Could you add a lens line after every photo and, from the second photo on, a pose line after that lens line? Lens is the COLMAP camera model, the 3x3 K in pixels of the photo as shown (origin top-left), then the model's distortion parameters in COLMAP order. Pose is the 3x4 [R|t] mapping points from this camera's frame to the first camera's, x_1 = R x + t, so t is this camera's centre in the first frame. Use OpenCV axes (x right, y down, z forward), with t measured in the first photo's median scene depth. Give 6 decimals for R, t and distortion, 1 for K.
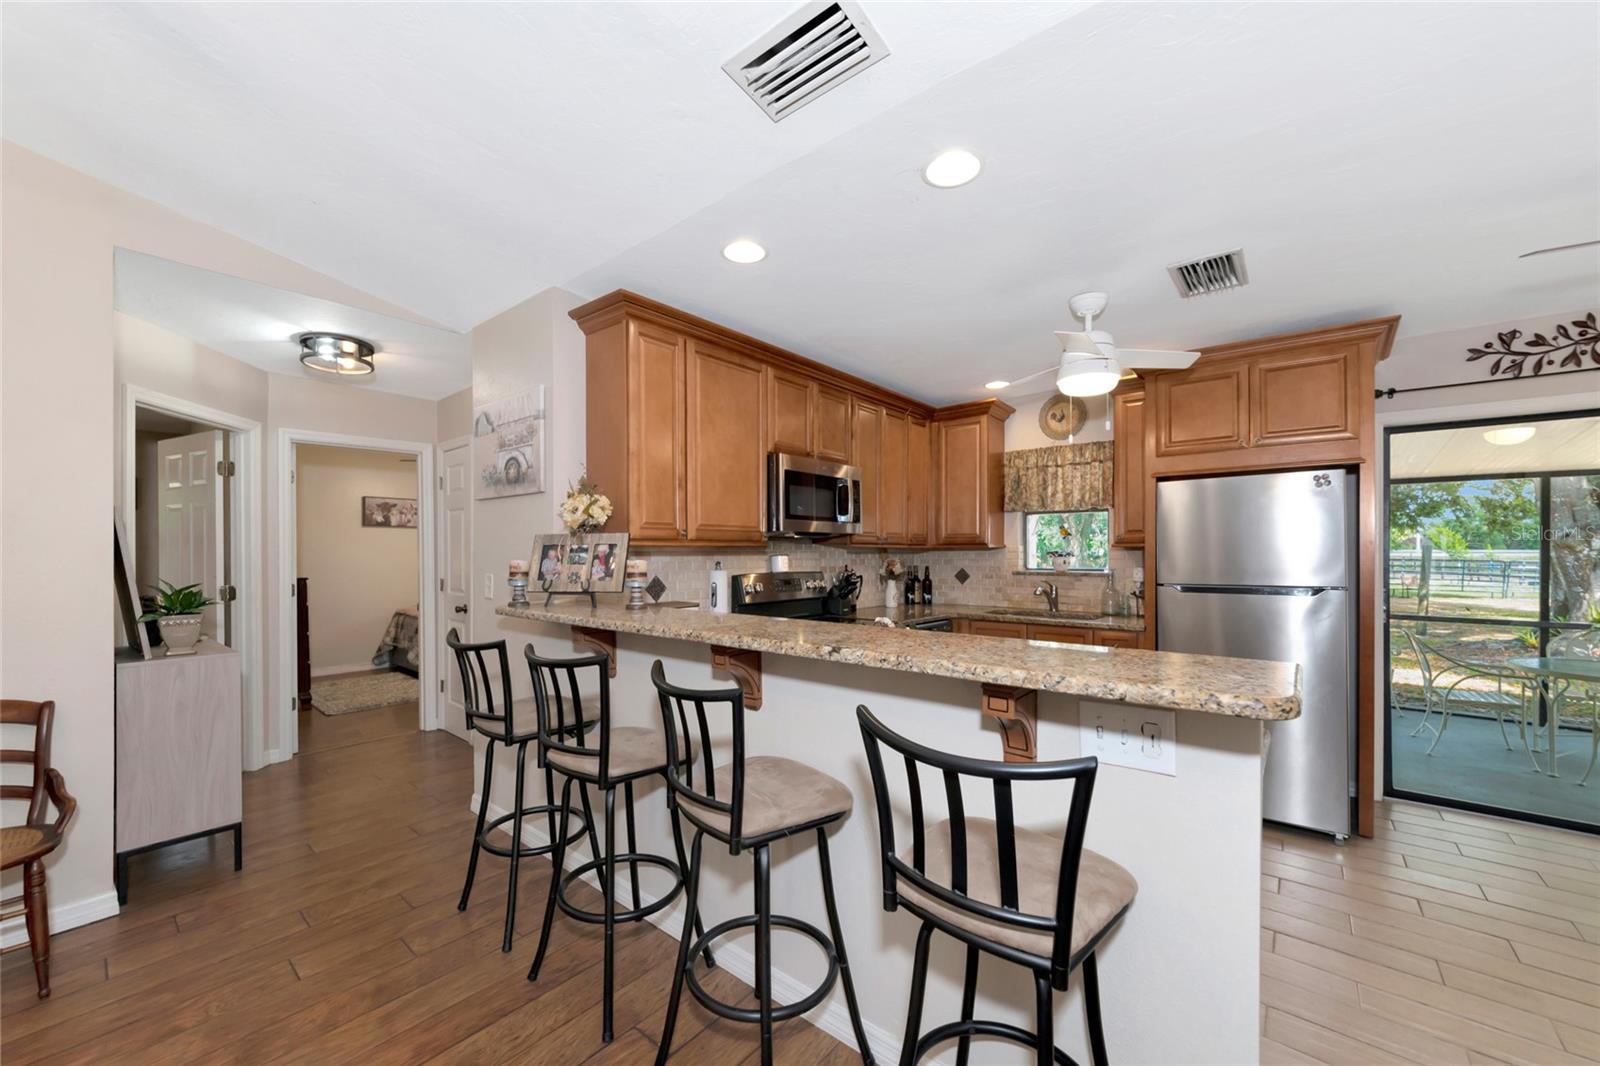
lens RADIAL K [[620.5, 0, 792.5], [0, 620.5, 552.1], [0, 0, 1]] dist [0.001181, -0.005259]
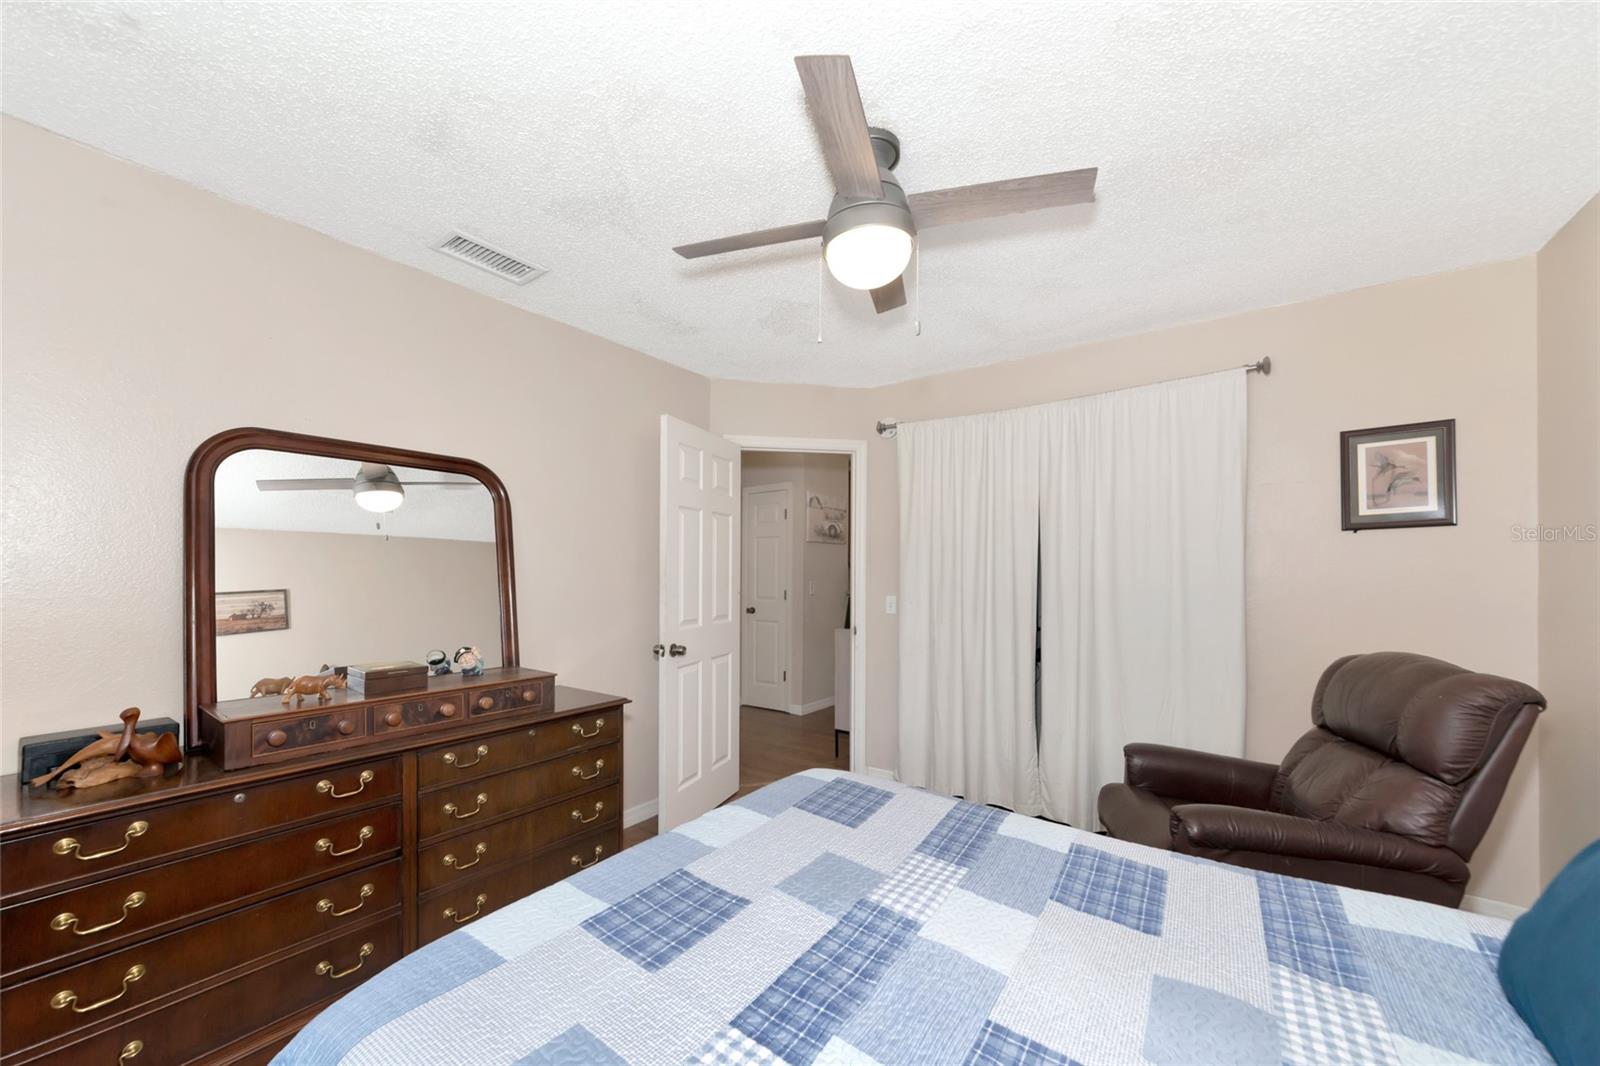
lens RADIAL K [[585.6, 0, 798.8], [0, 585.6, 563.5], [0, 0, 1]] dist [-0.007051, 0.000085]
pose [[-0.073208, 0.008486, 0.997281, -1.941834], [-0.001552, 0.999962, -0.008623, -0.003027], [-0.997315, -0.002179, -0.073192, 1.003589]]
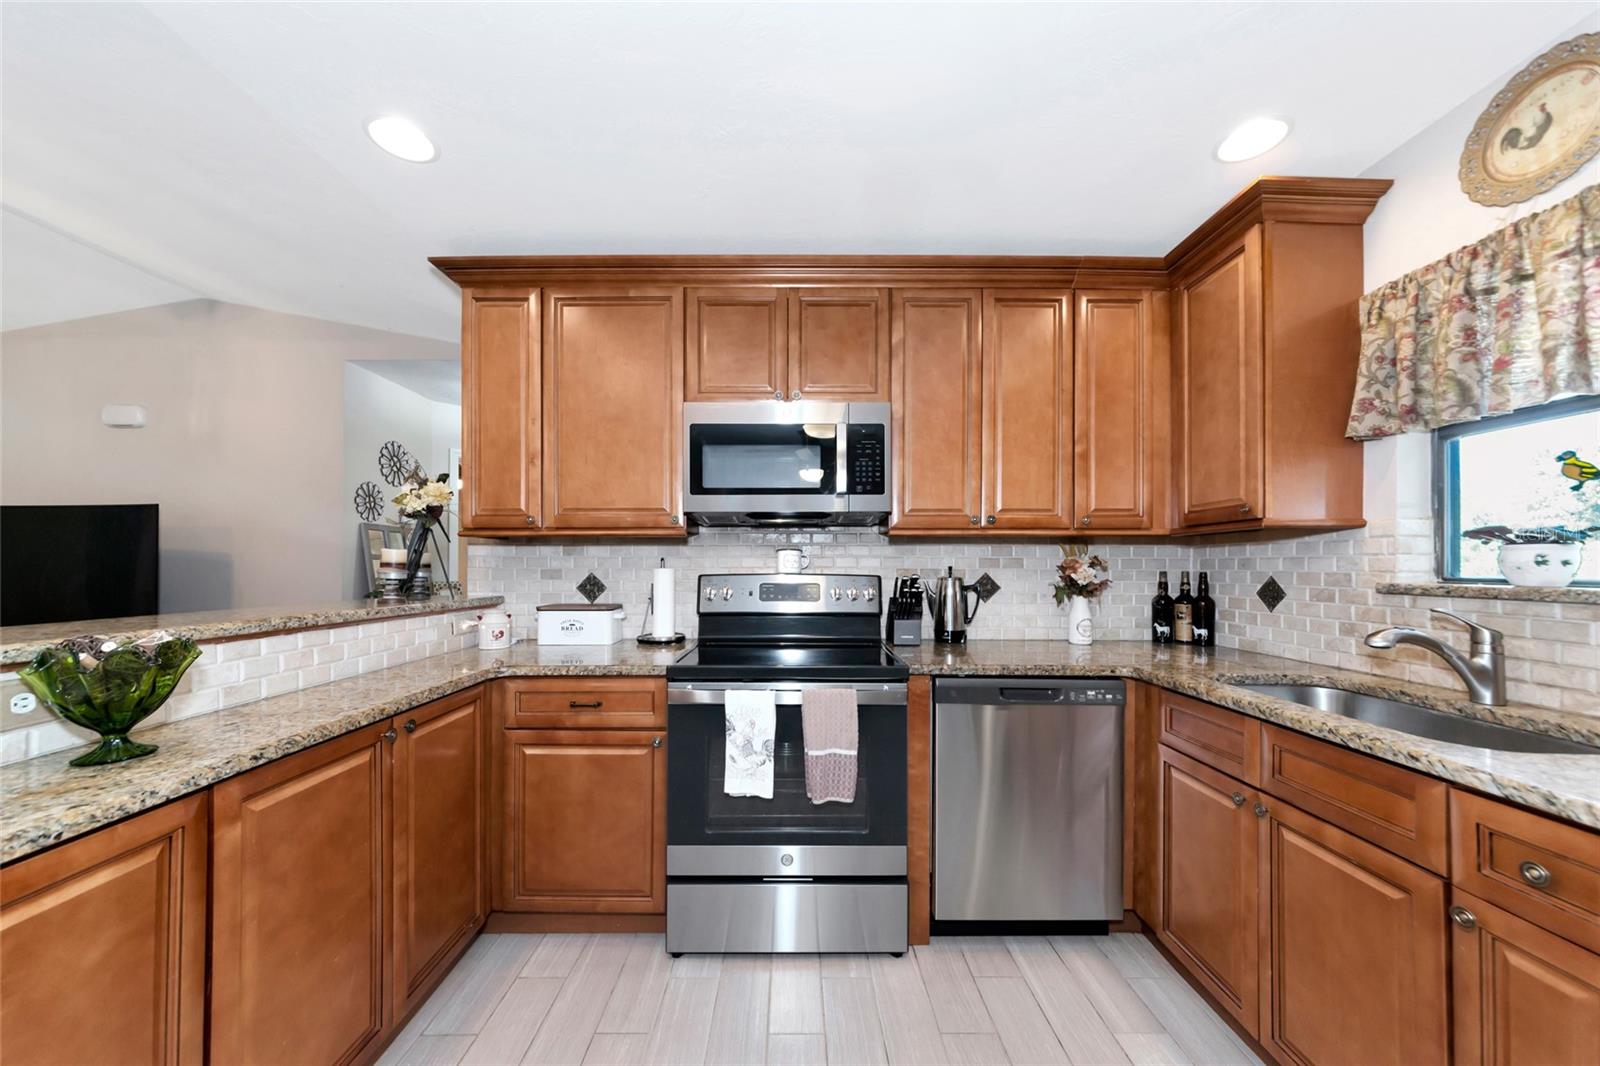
lens RADIAL K [[571.1, 0, 794.0], [0, 571.1, 560.0], [0, 0, 1]] dist [-0.009145, 0.003182]
pose [[0.642272, -0.007680, -0.766438, 0.493461], [-0.000706, 0.999943, -0.010611, 0.023772], [0.766476, 0.007356, 0.642230, 0.597411]]
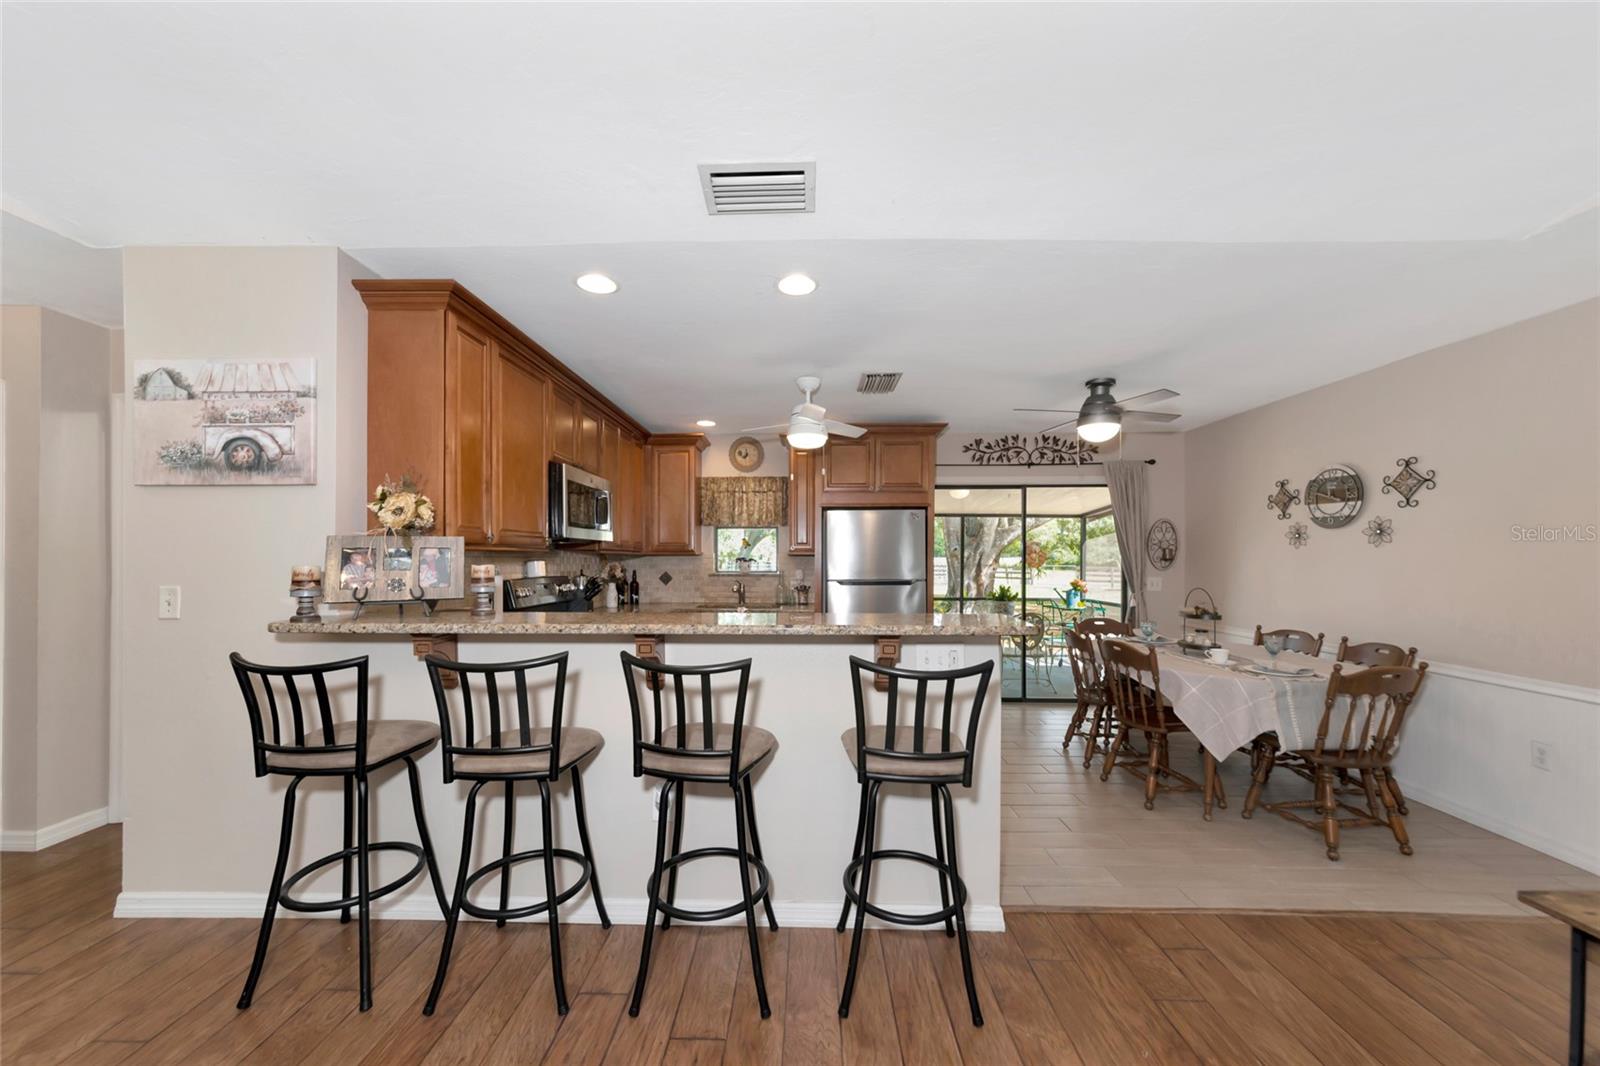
lens RADIAL K [[571.1, 0, 794.0], [0, 571.1, 560.0], [0, 0, 1]] dist [-0.009145, 0.003182]
pose [[0.785548, -0.000276, 0.618800, -0.275903], [-0.000675, 0.999999, 0.001303, 0.002522], [-0.618800, -0.001441, 0.785547, -0.005951]]
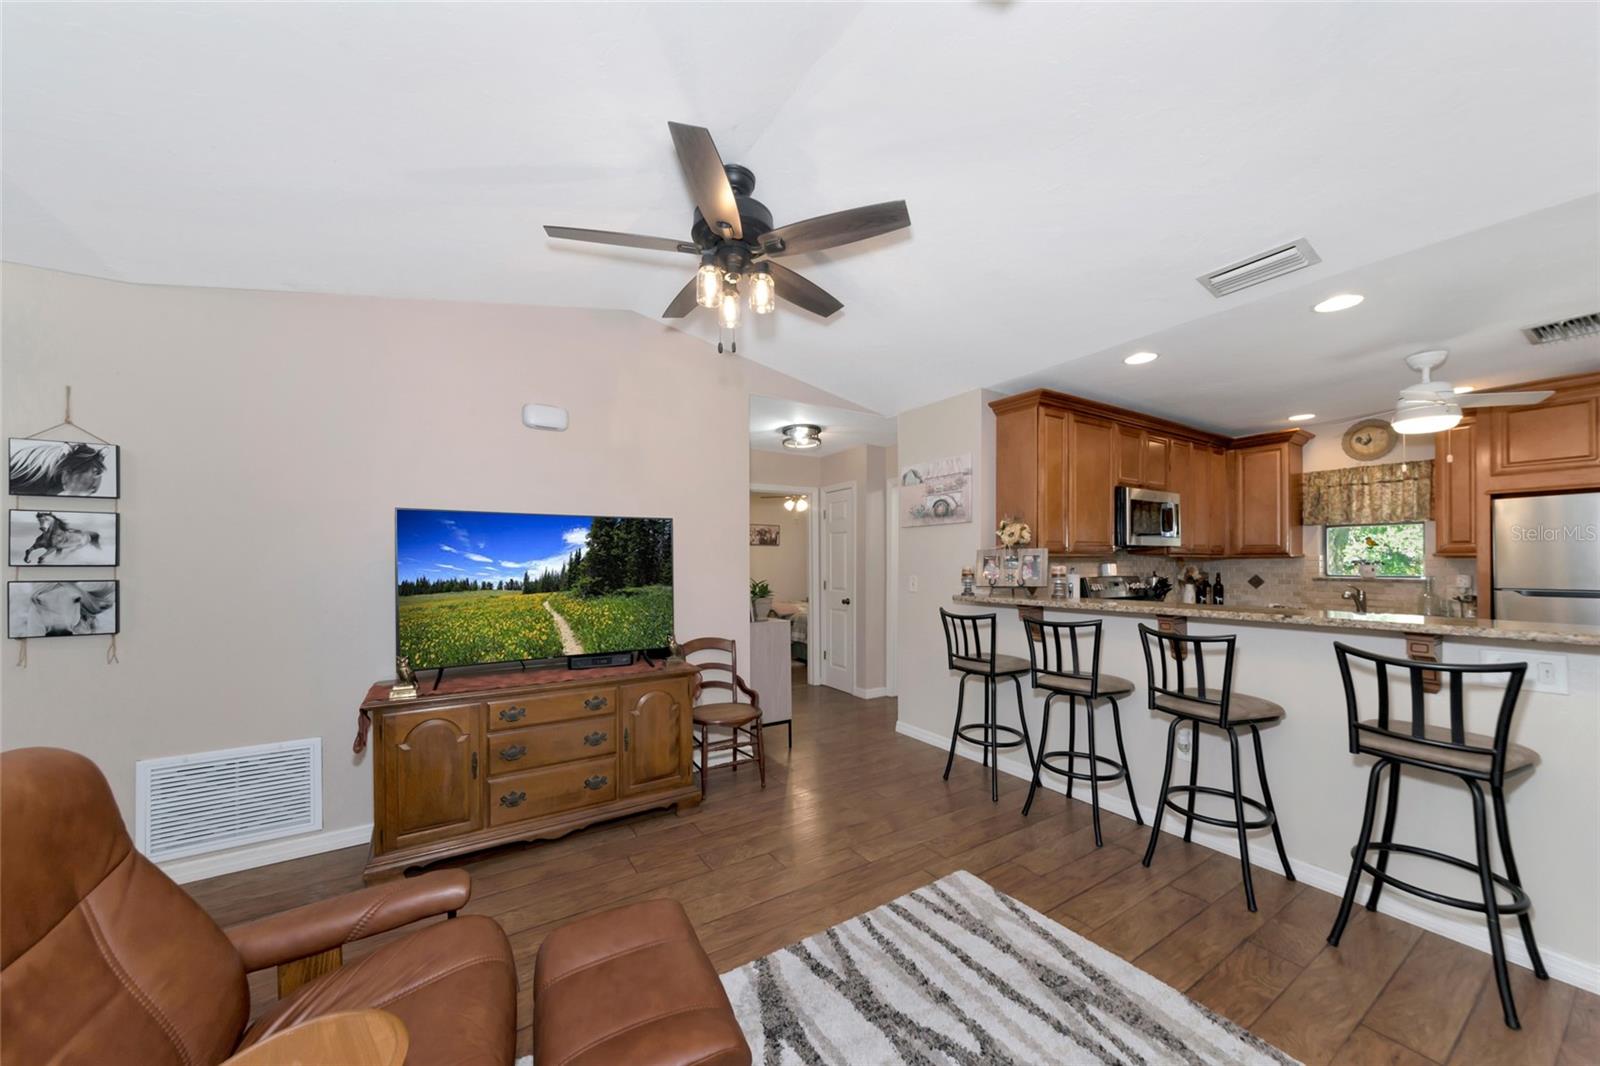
lens RADIAL K [[558.7, 0, 790.5], [0, 558.7, 565.0], [0, 0, 1]] dist [-0.016328, 0.000002]
pose [[0.945584, -0.001278, -0.325375, -0.281731], [0.002475, 0.999992, 0.003266, 0.003028], [0.325368, -0.003894, 0.945579, -0.339234]]
